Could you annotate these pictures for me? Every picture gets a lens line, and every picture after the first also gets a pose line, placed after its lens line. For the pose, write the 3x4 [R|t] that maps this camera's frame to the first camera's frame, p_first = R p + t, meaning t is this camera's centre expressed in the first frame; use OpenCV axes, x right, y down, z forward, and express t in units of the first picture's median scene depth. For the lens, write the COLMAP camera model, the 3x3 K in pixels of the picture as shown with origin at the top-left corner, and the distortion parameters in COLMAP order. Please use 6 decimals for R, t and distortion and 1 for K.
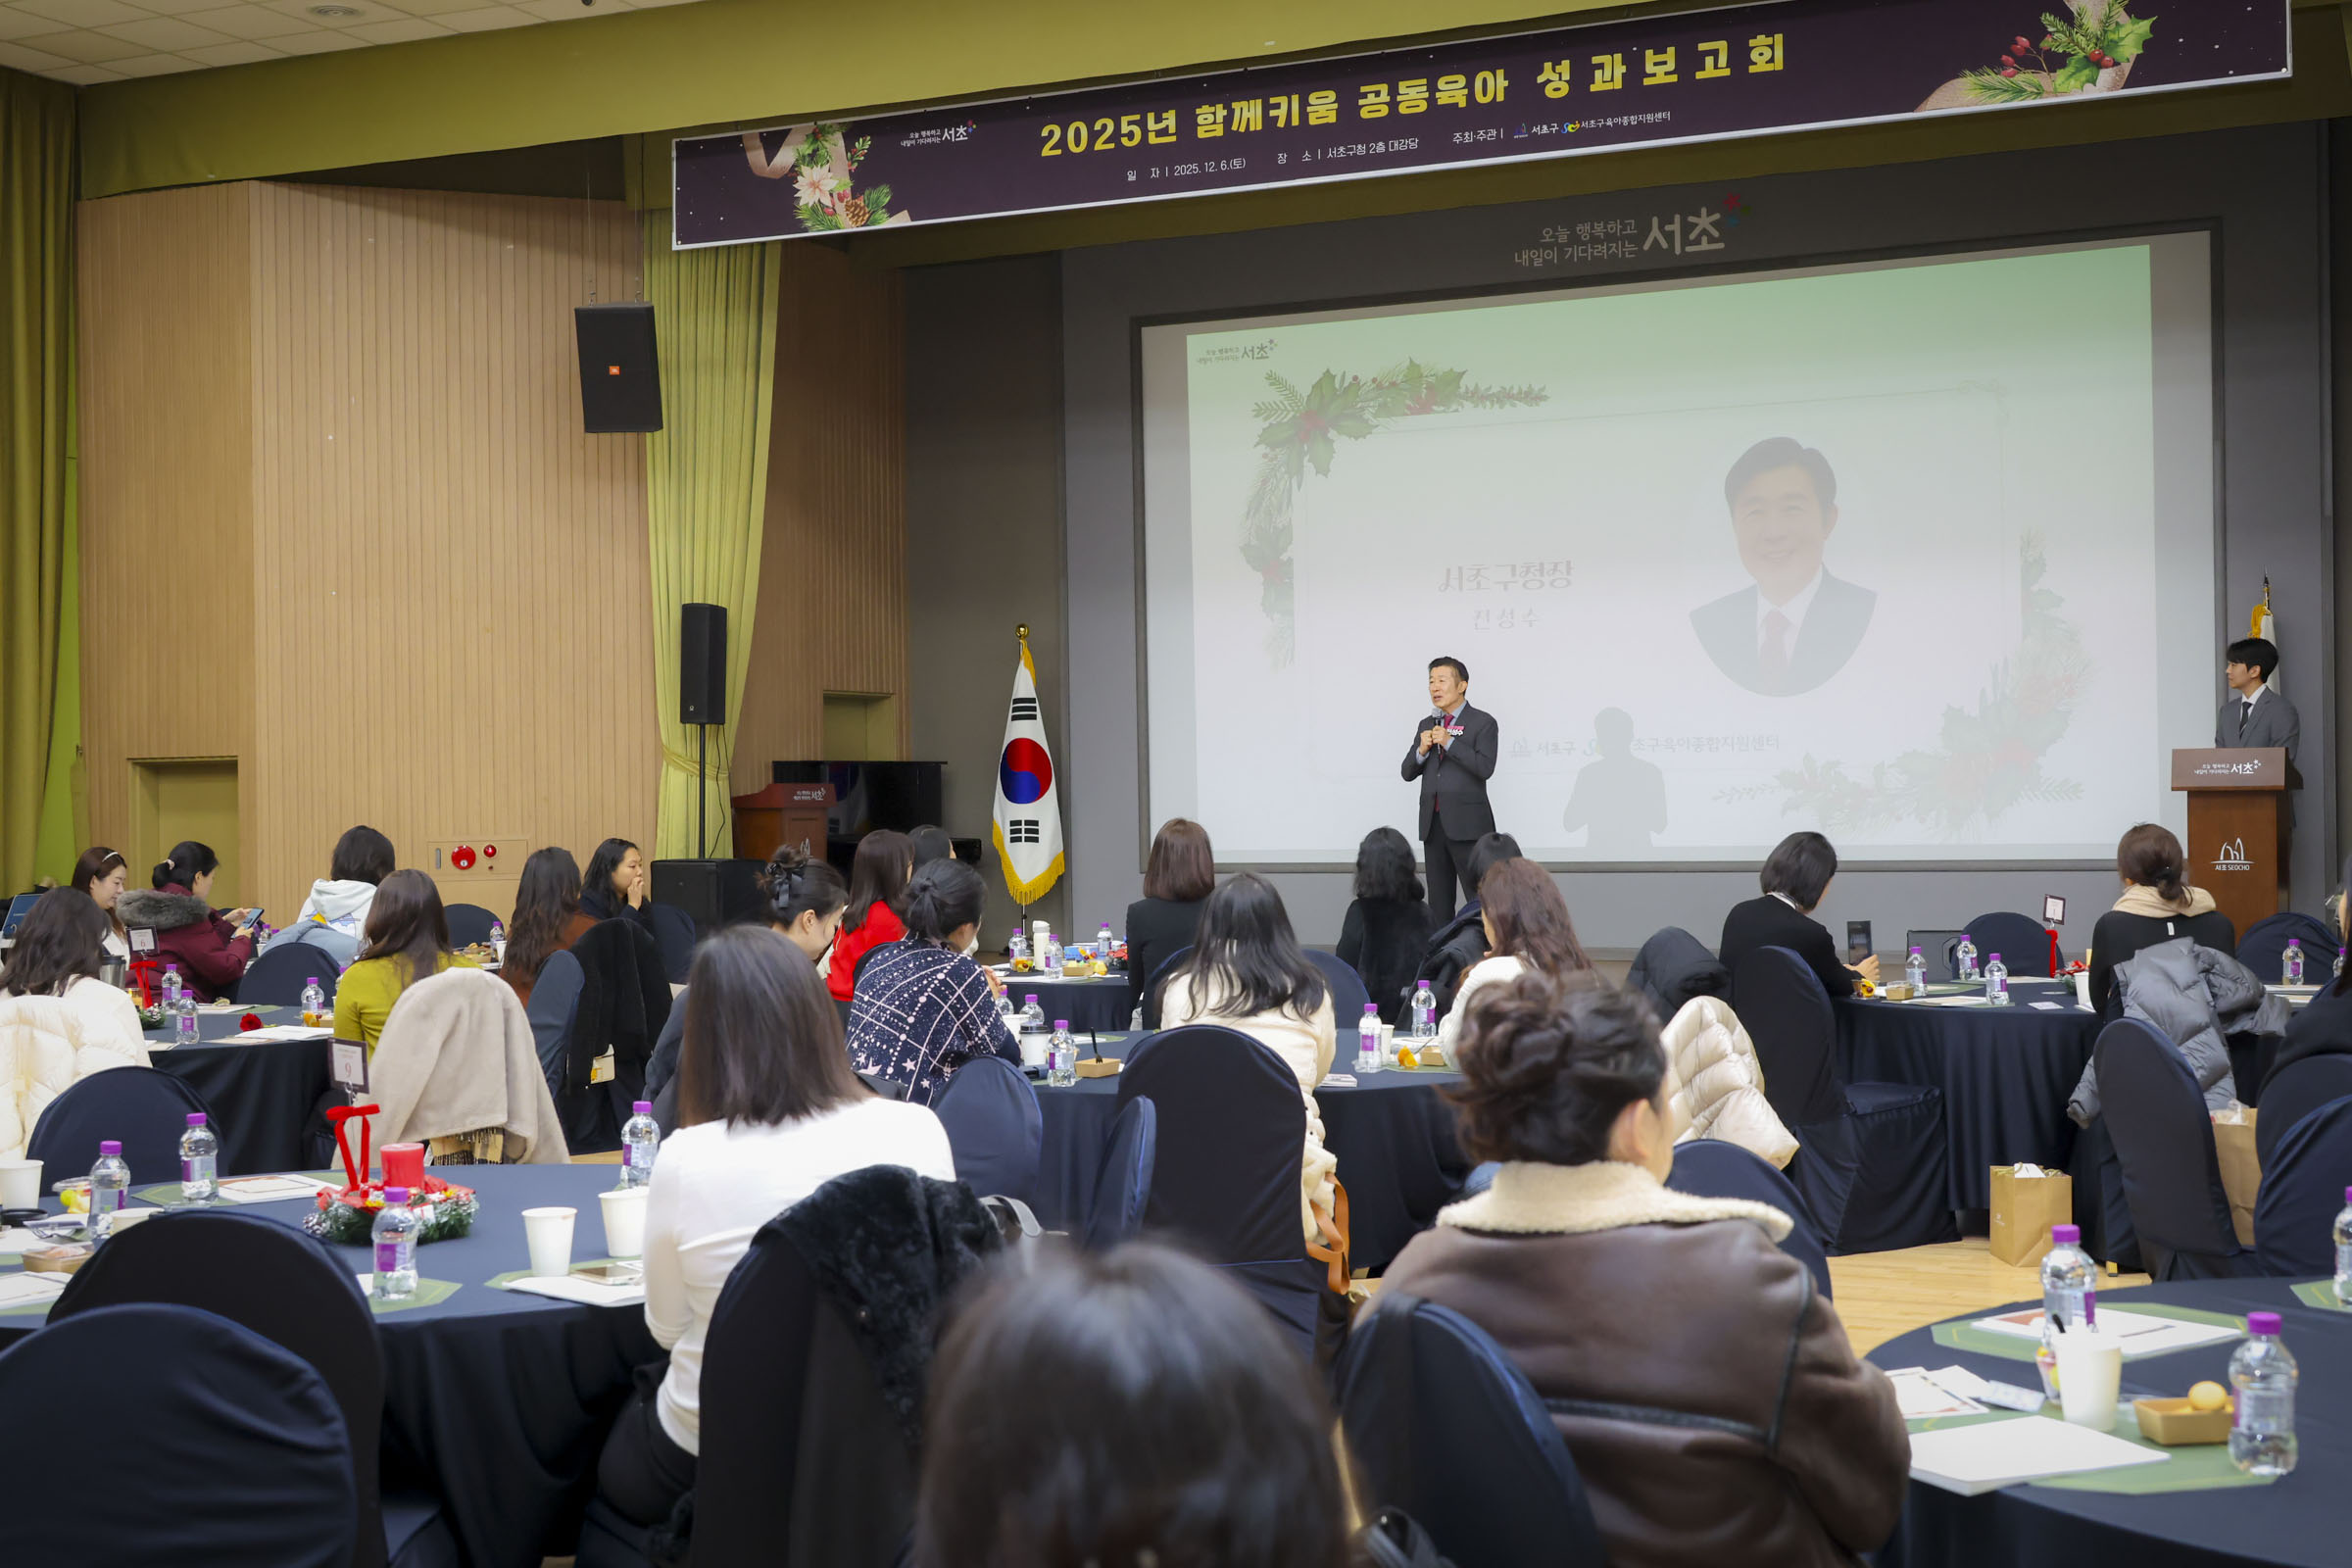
lens RADIAL K [[2908.0, 0, 1178.7], [0, 2908.0, 823.0], [0, 0, 1]] dist [-0.014597, -0.002928]
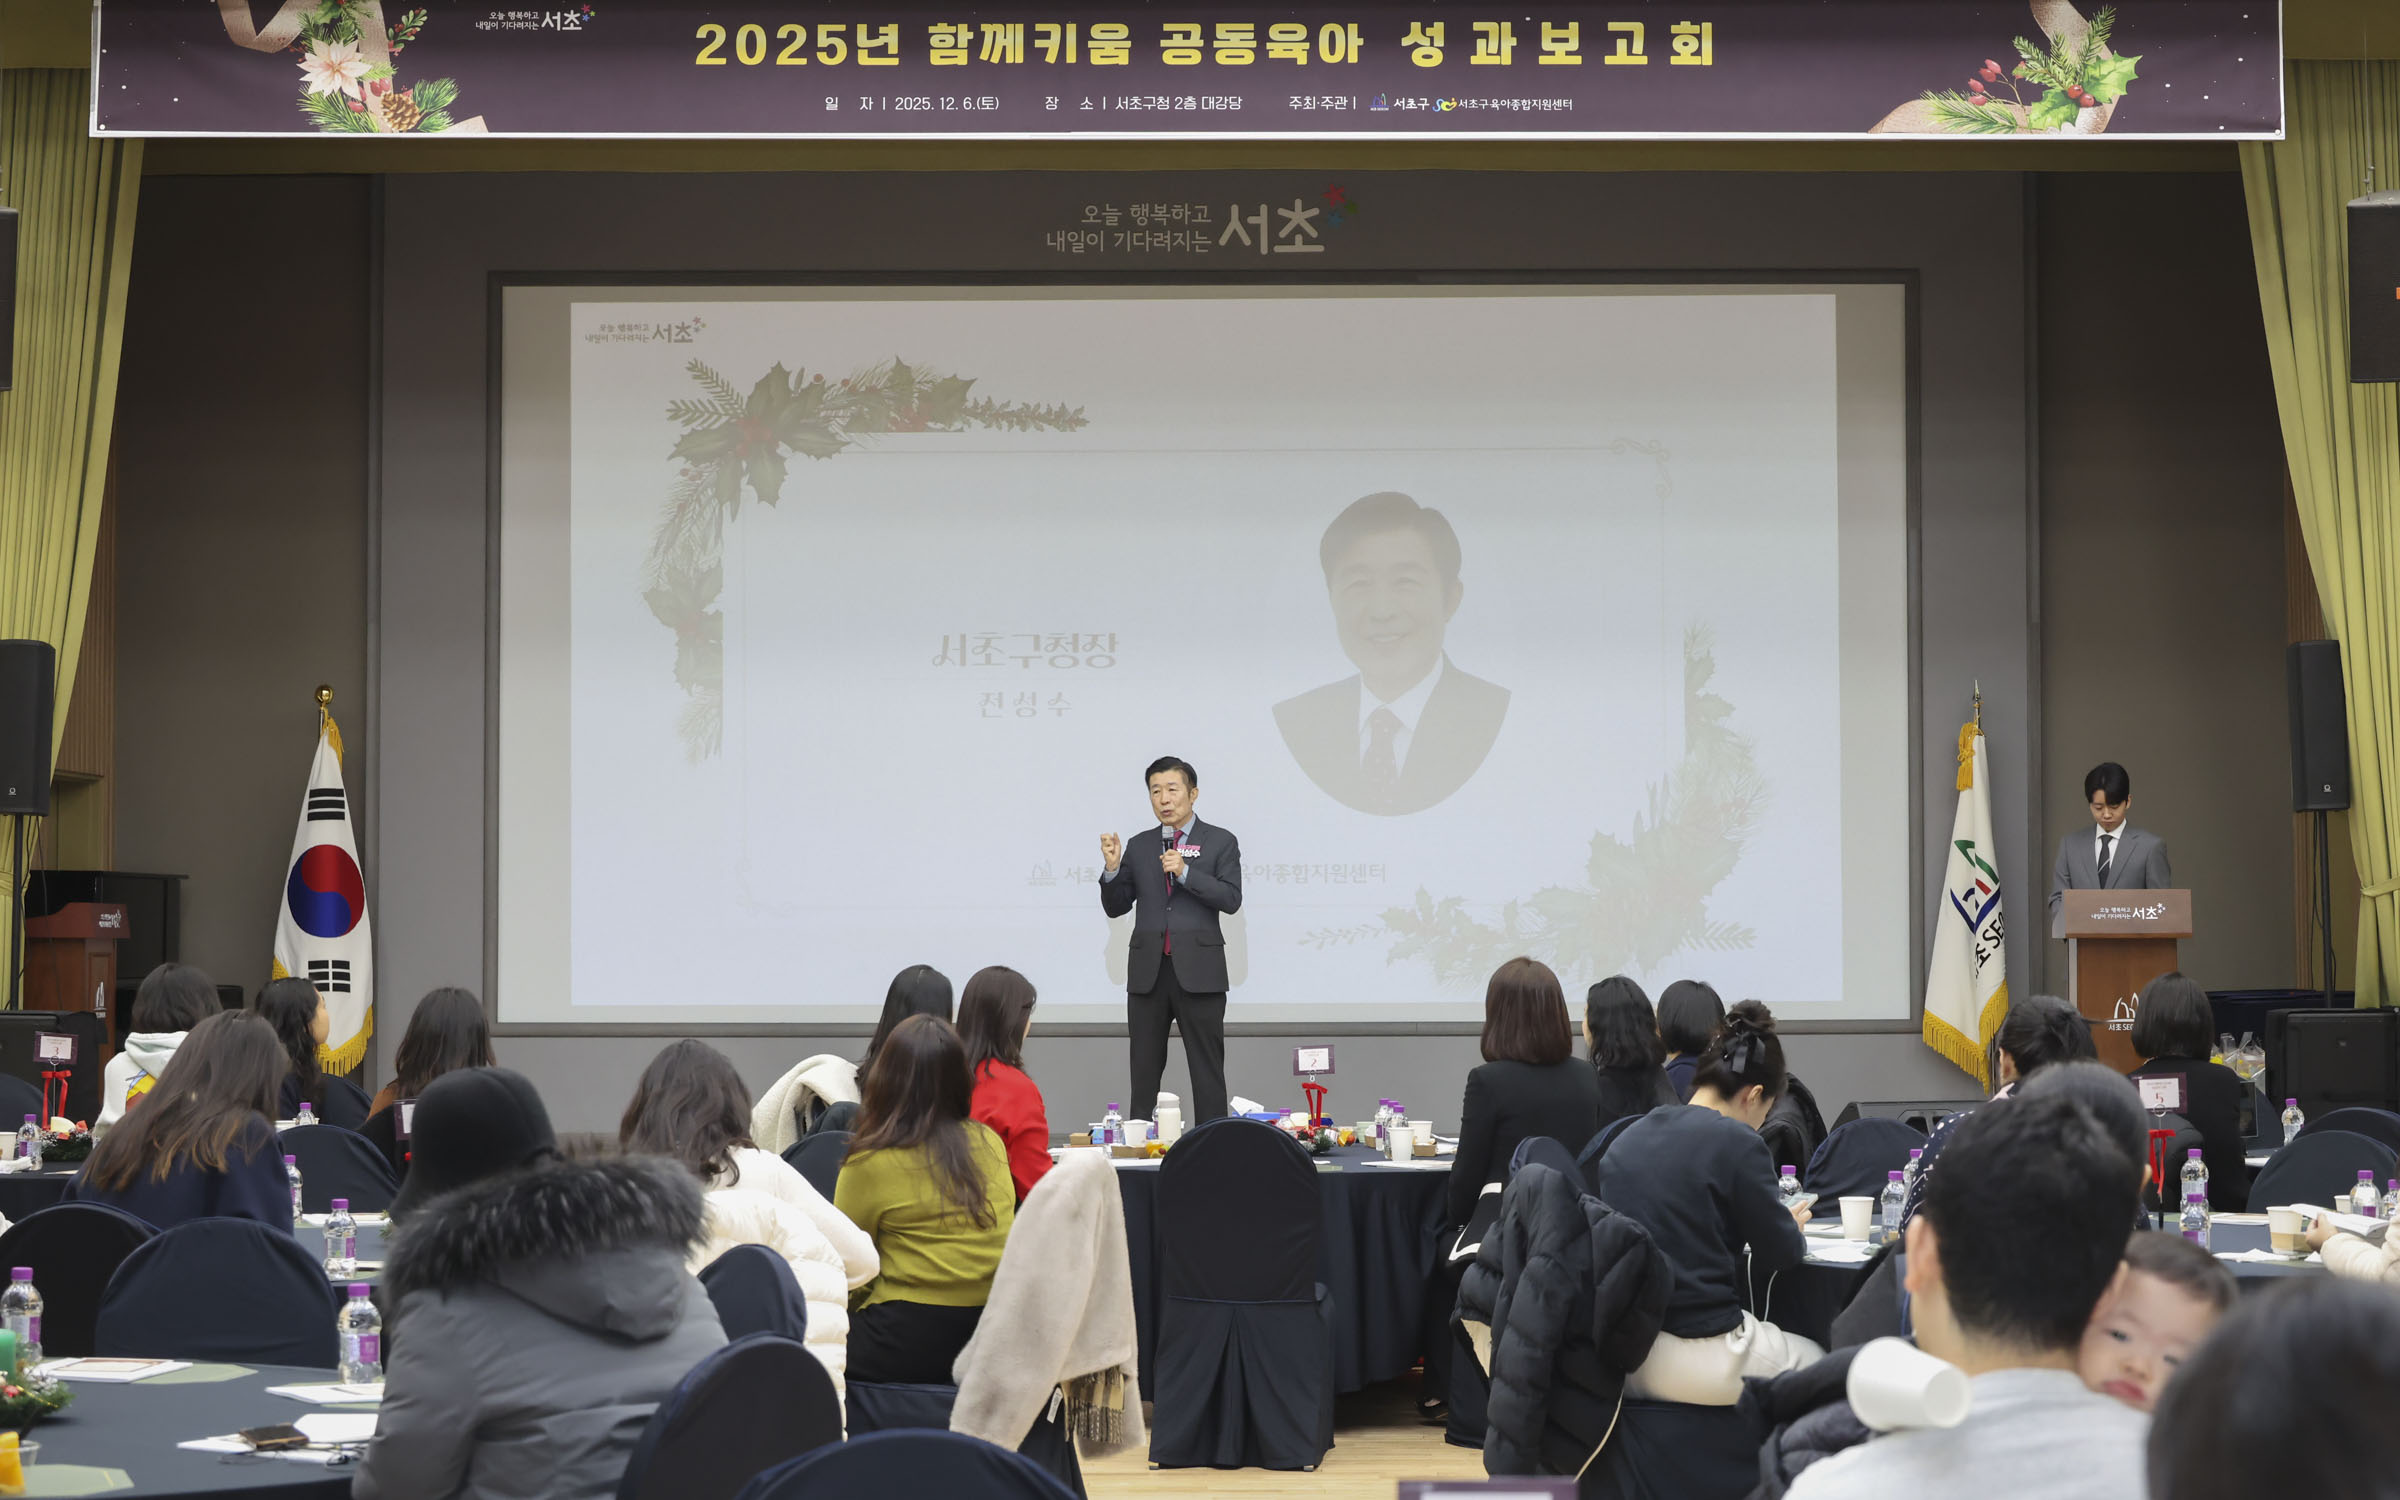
lens RADIAL K [[3972.7, 0, 1200.0], [0, 3972.7, 750.0], [0, 0, 1]] dist [-0.040983, -0.078154]
pose [[0.907974, 0.032197, 0.417788, -0.296988], [-0.008635, 0.998270, -0.058166, 0.002436], [-0.418938, 0.049206, 0.906681, 0.032403]]
